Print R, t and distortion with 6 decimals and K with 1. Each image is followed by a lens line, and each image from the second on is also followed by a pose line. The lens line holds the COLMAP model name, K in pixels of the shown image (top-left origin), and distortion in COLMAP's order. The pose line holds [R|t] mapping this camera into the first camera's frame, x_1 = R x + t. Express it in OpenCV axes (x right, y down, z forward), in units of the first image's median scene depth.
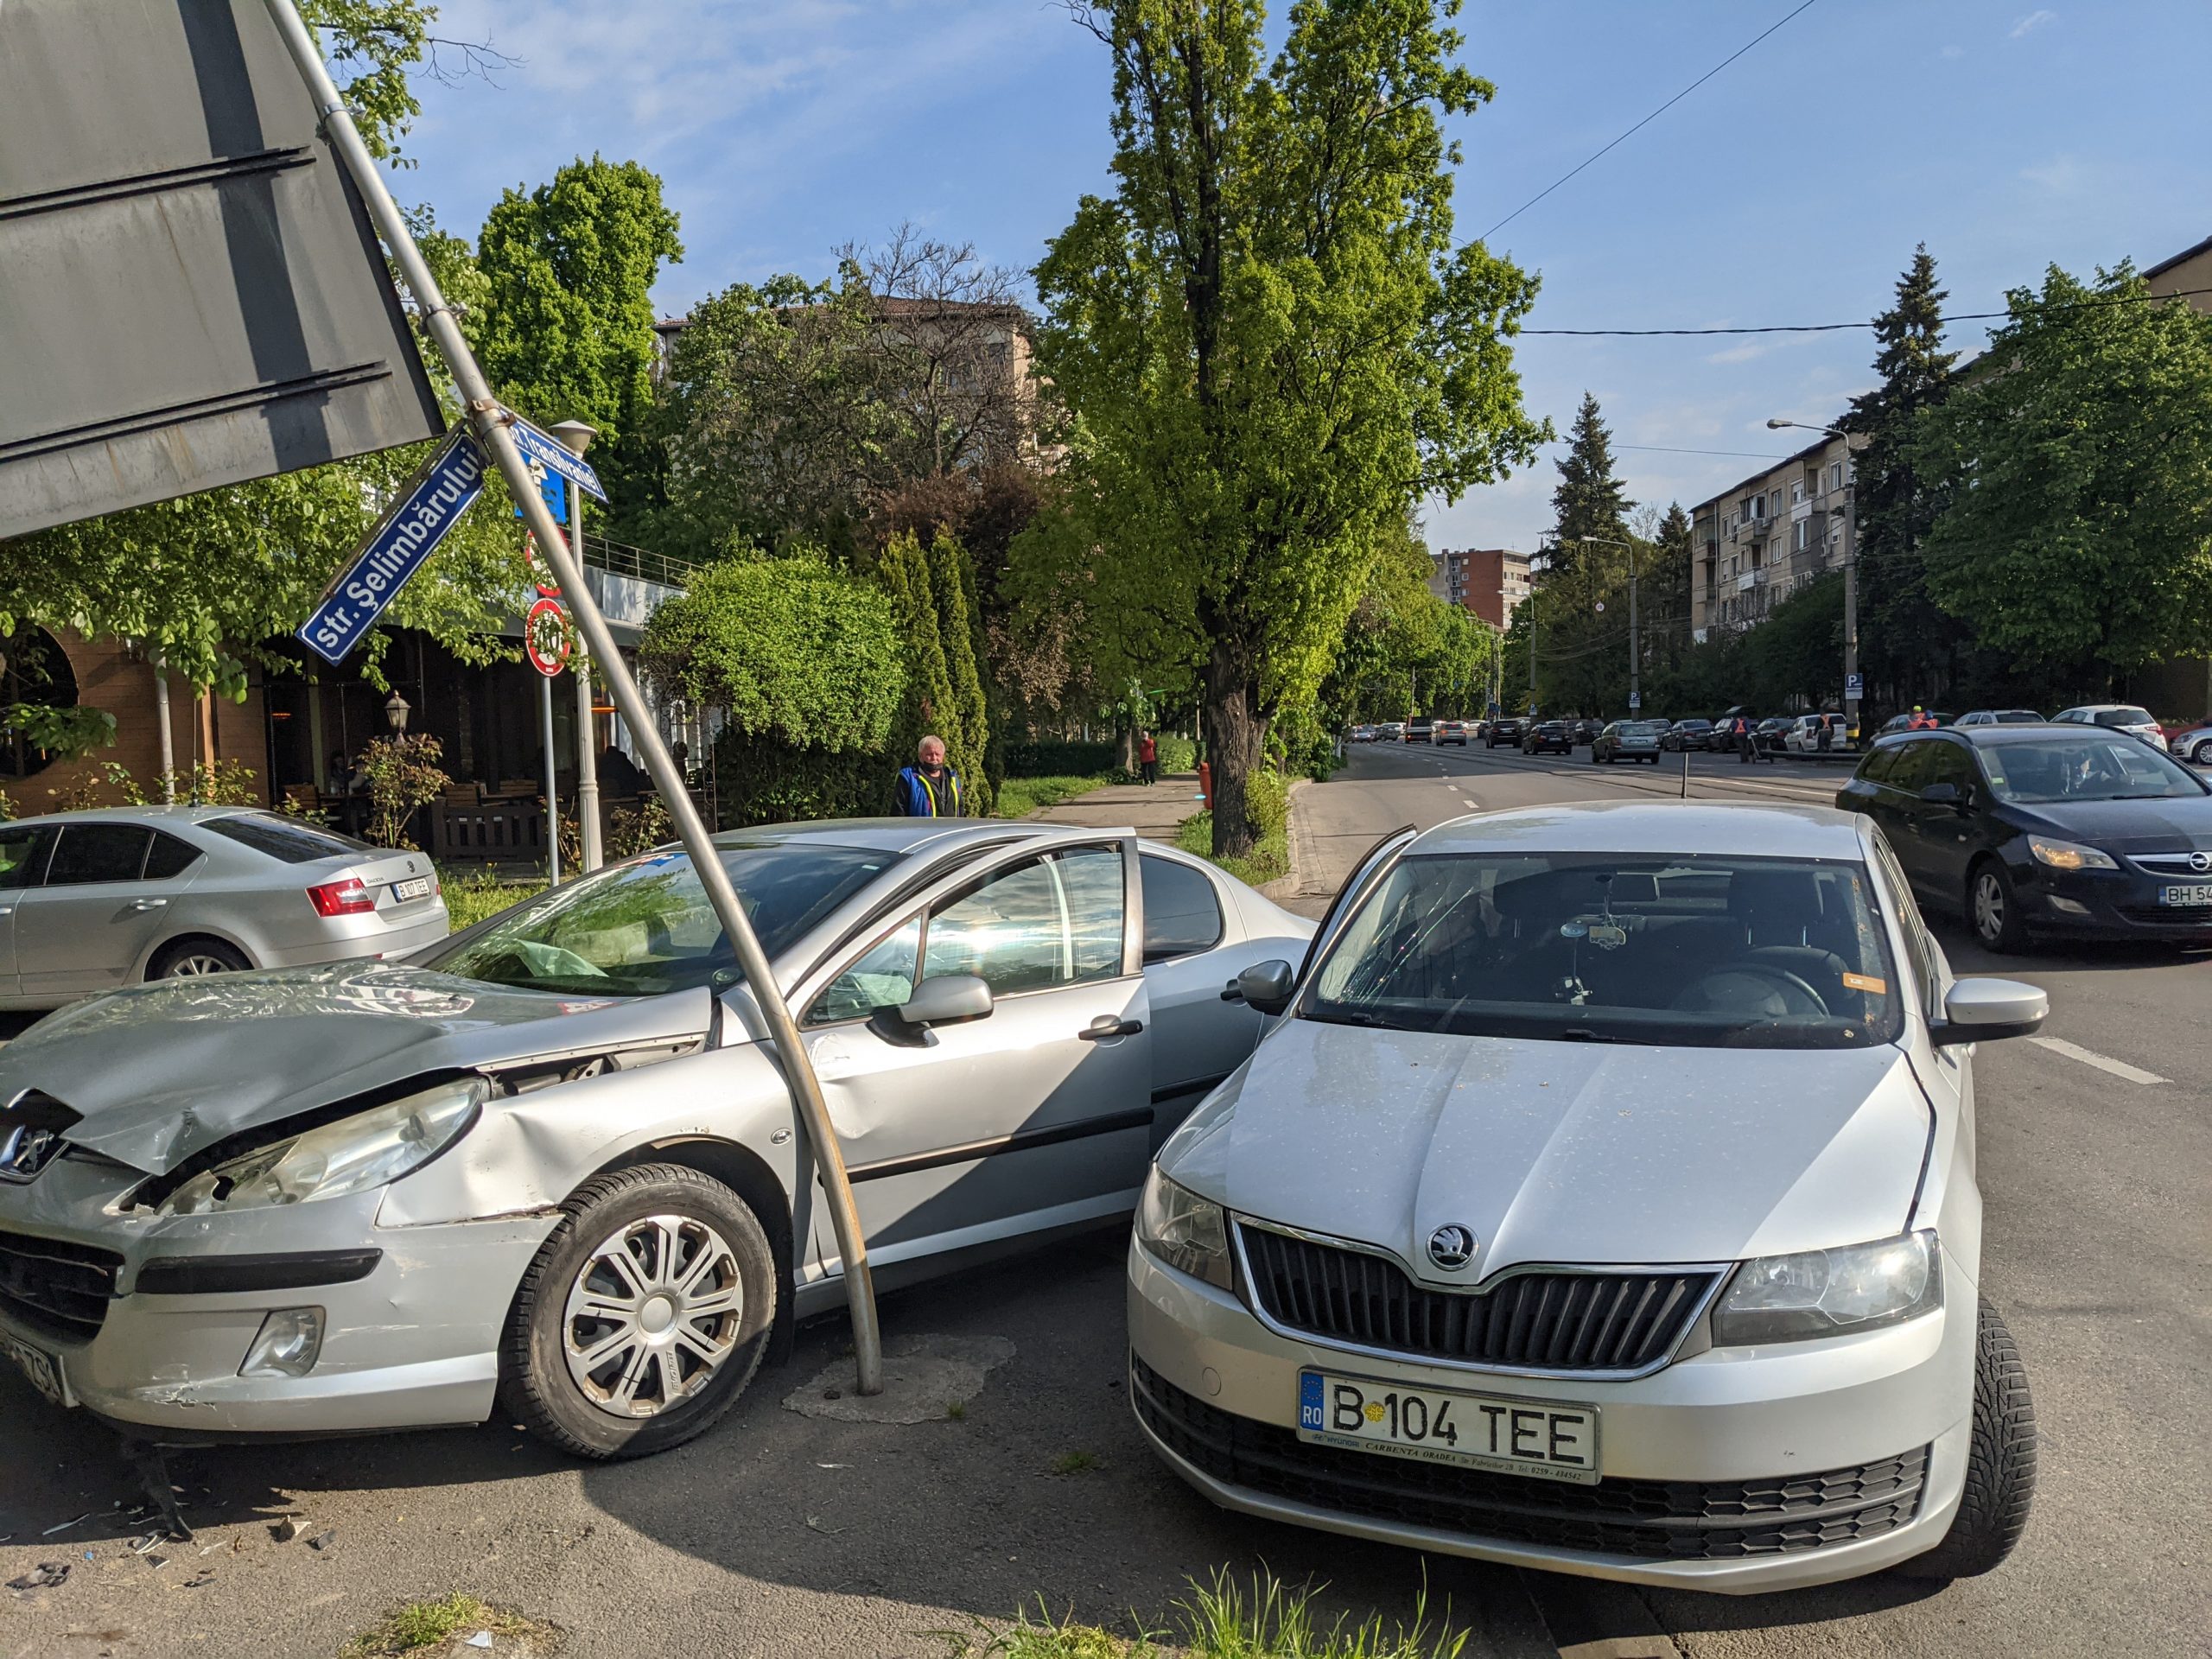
lens RADIAL K [[1751.9, 0, 1098.1], [0, 1751.9, 866.5], [0, 0, 1]] dist [0.062382, -0.102992]
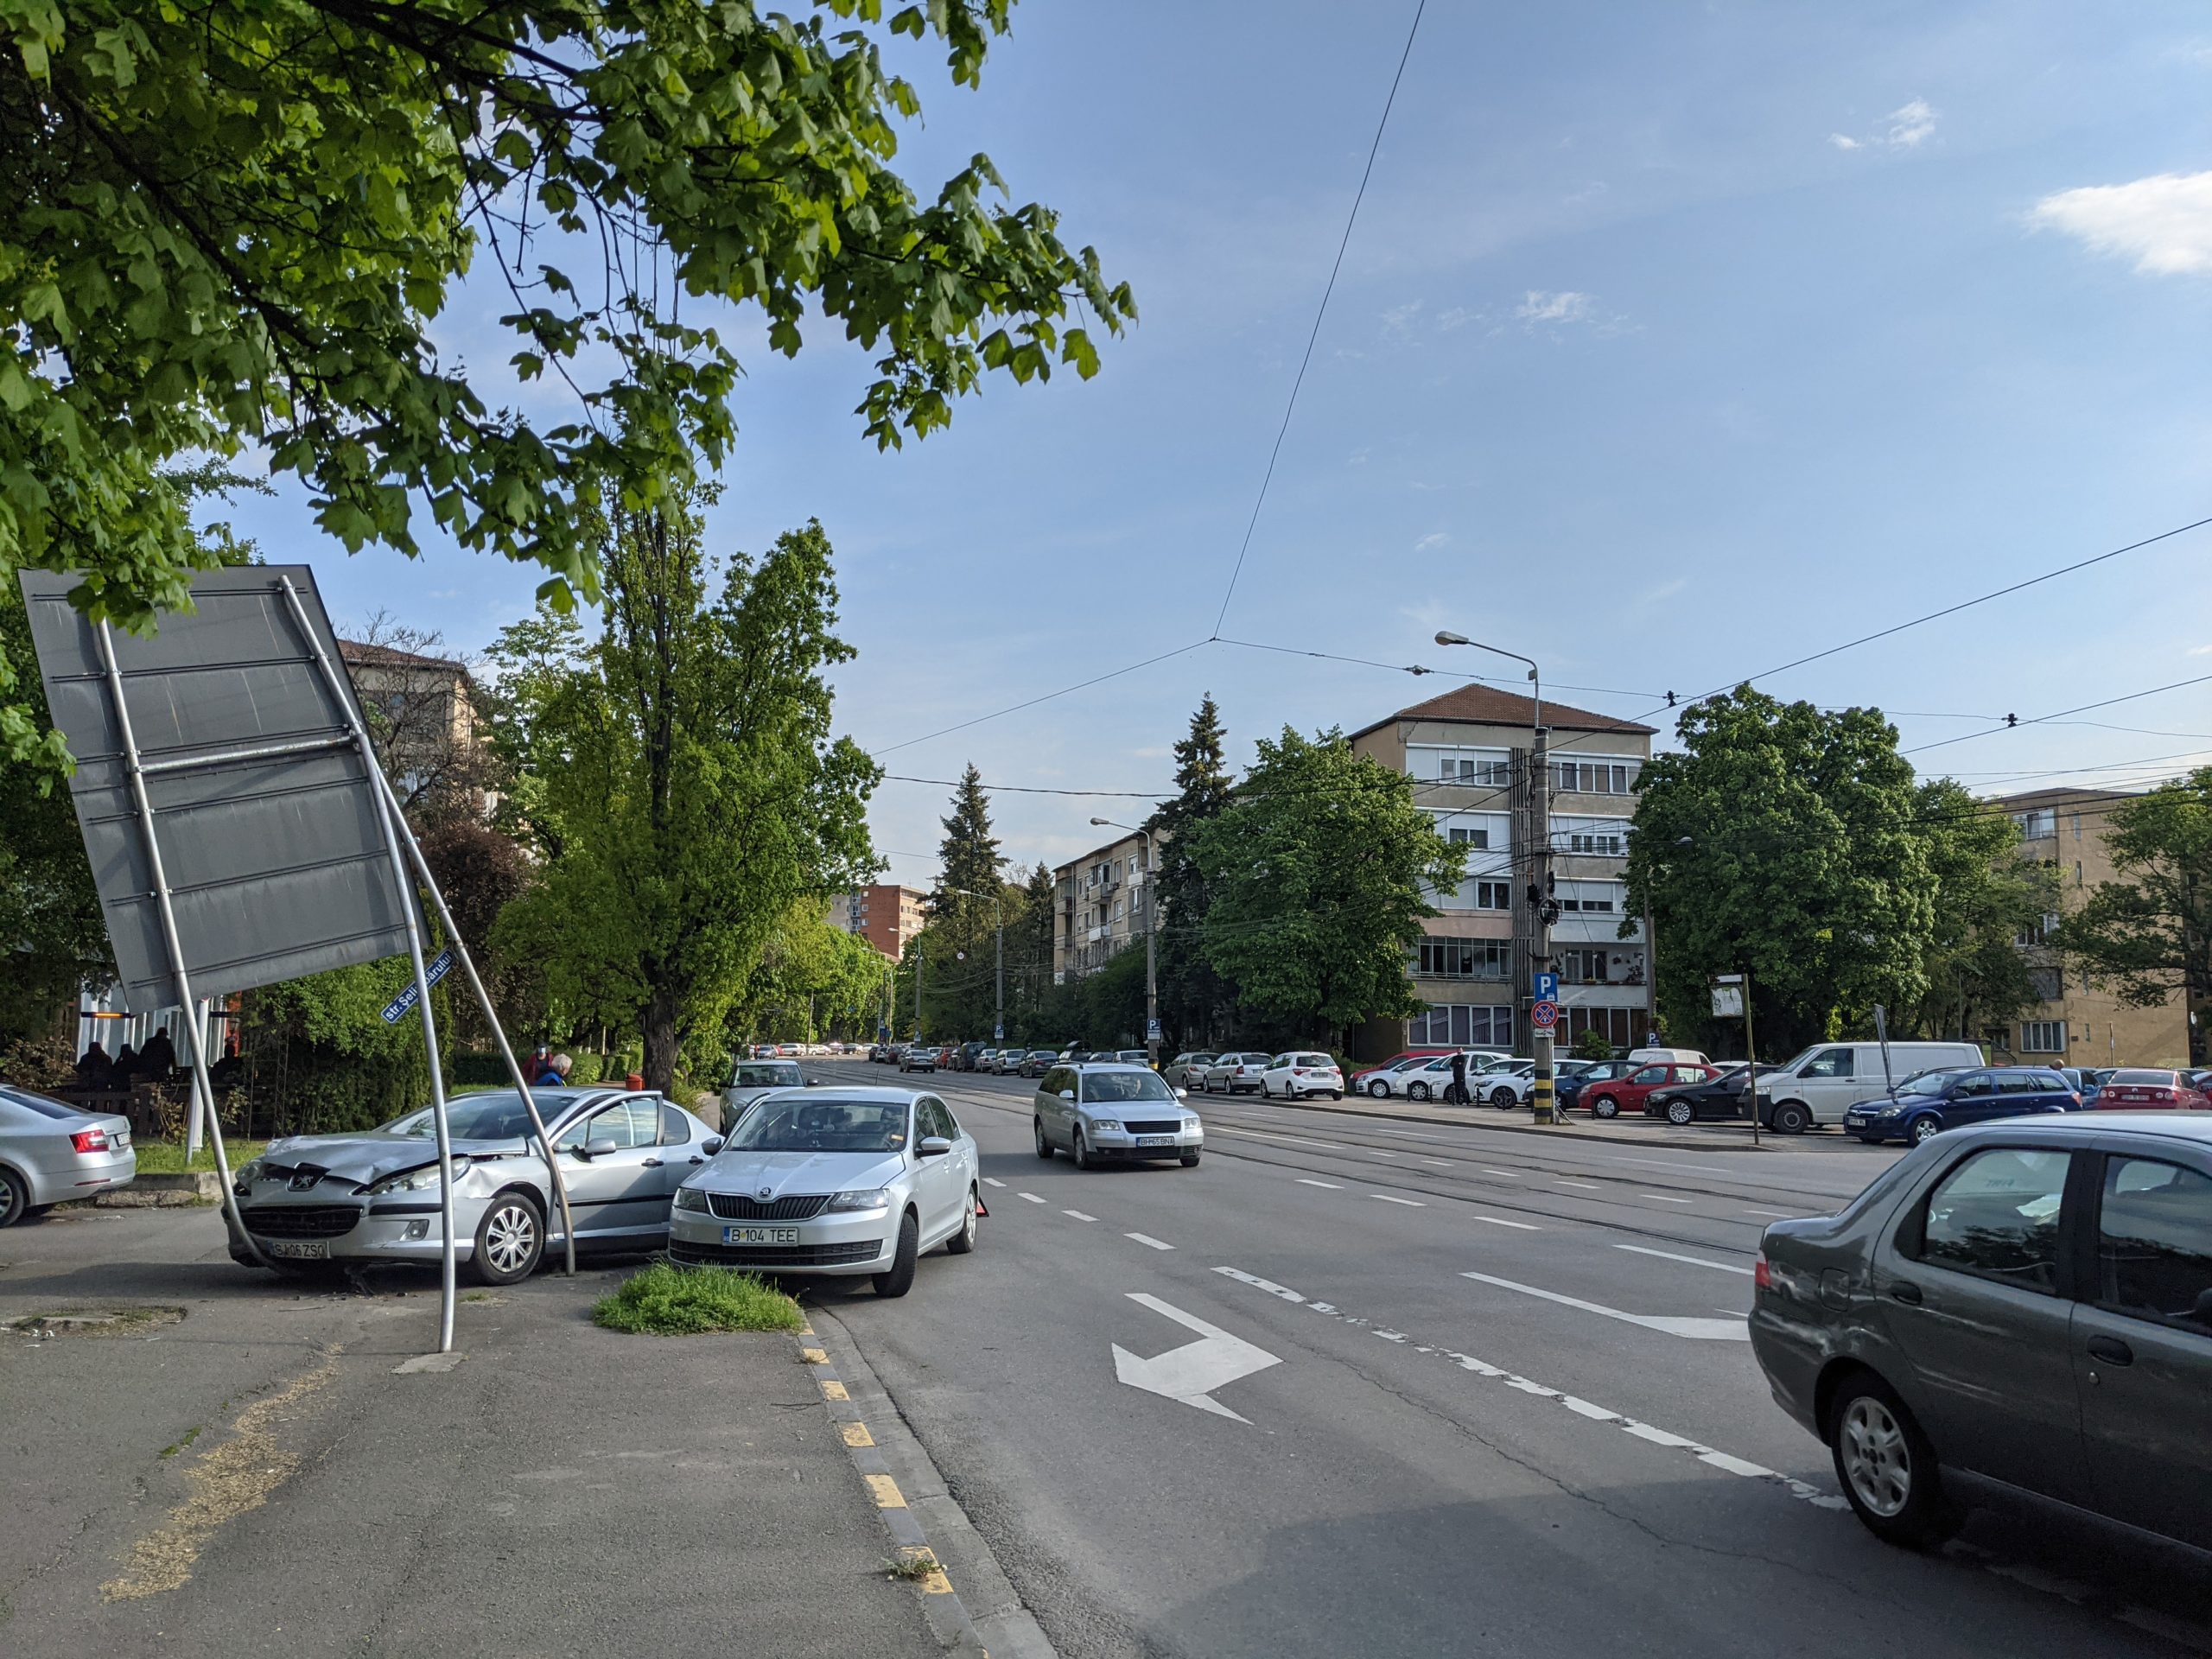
lens RADIAL K [[1808.6, 0, 1140.6], [0, 1808.6, 862.3], [0, 0, 1]] dist [0.117587, -0.211621]
pose [[0.937501, 0.070042, 0.340861, -0.079142], [-0.007667, 0.983454, -0.180997, 0.039168], [-0.347898, 0.167071, 0.922526, -0.553862]]
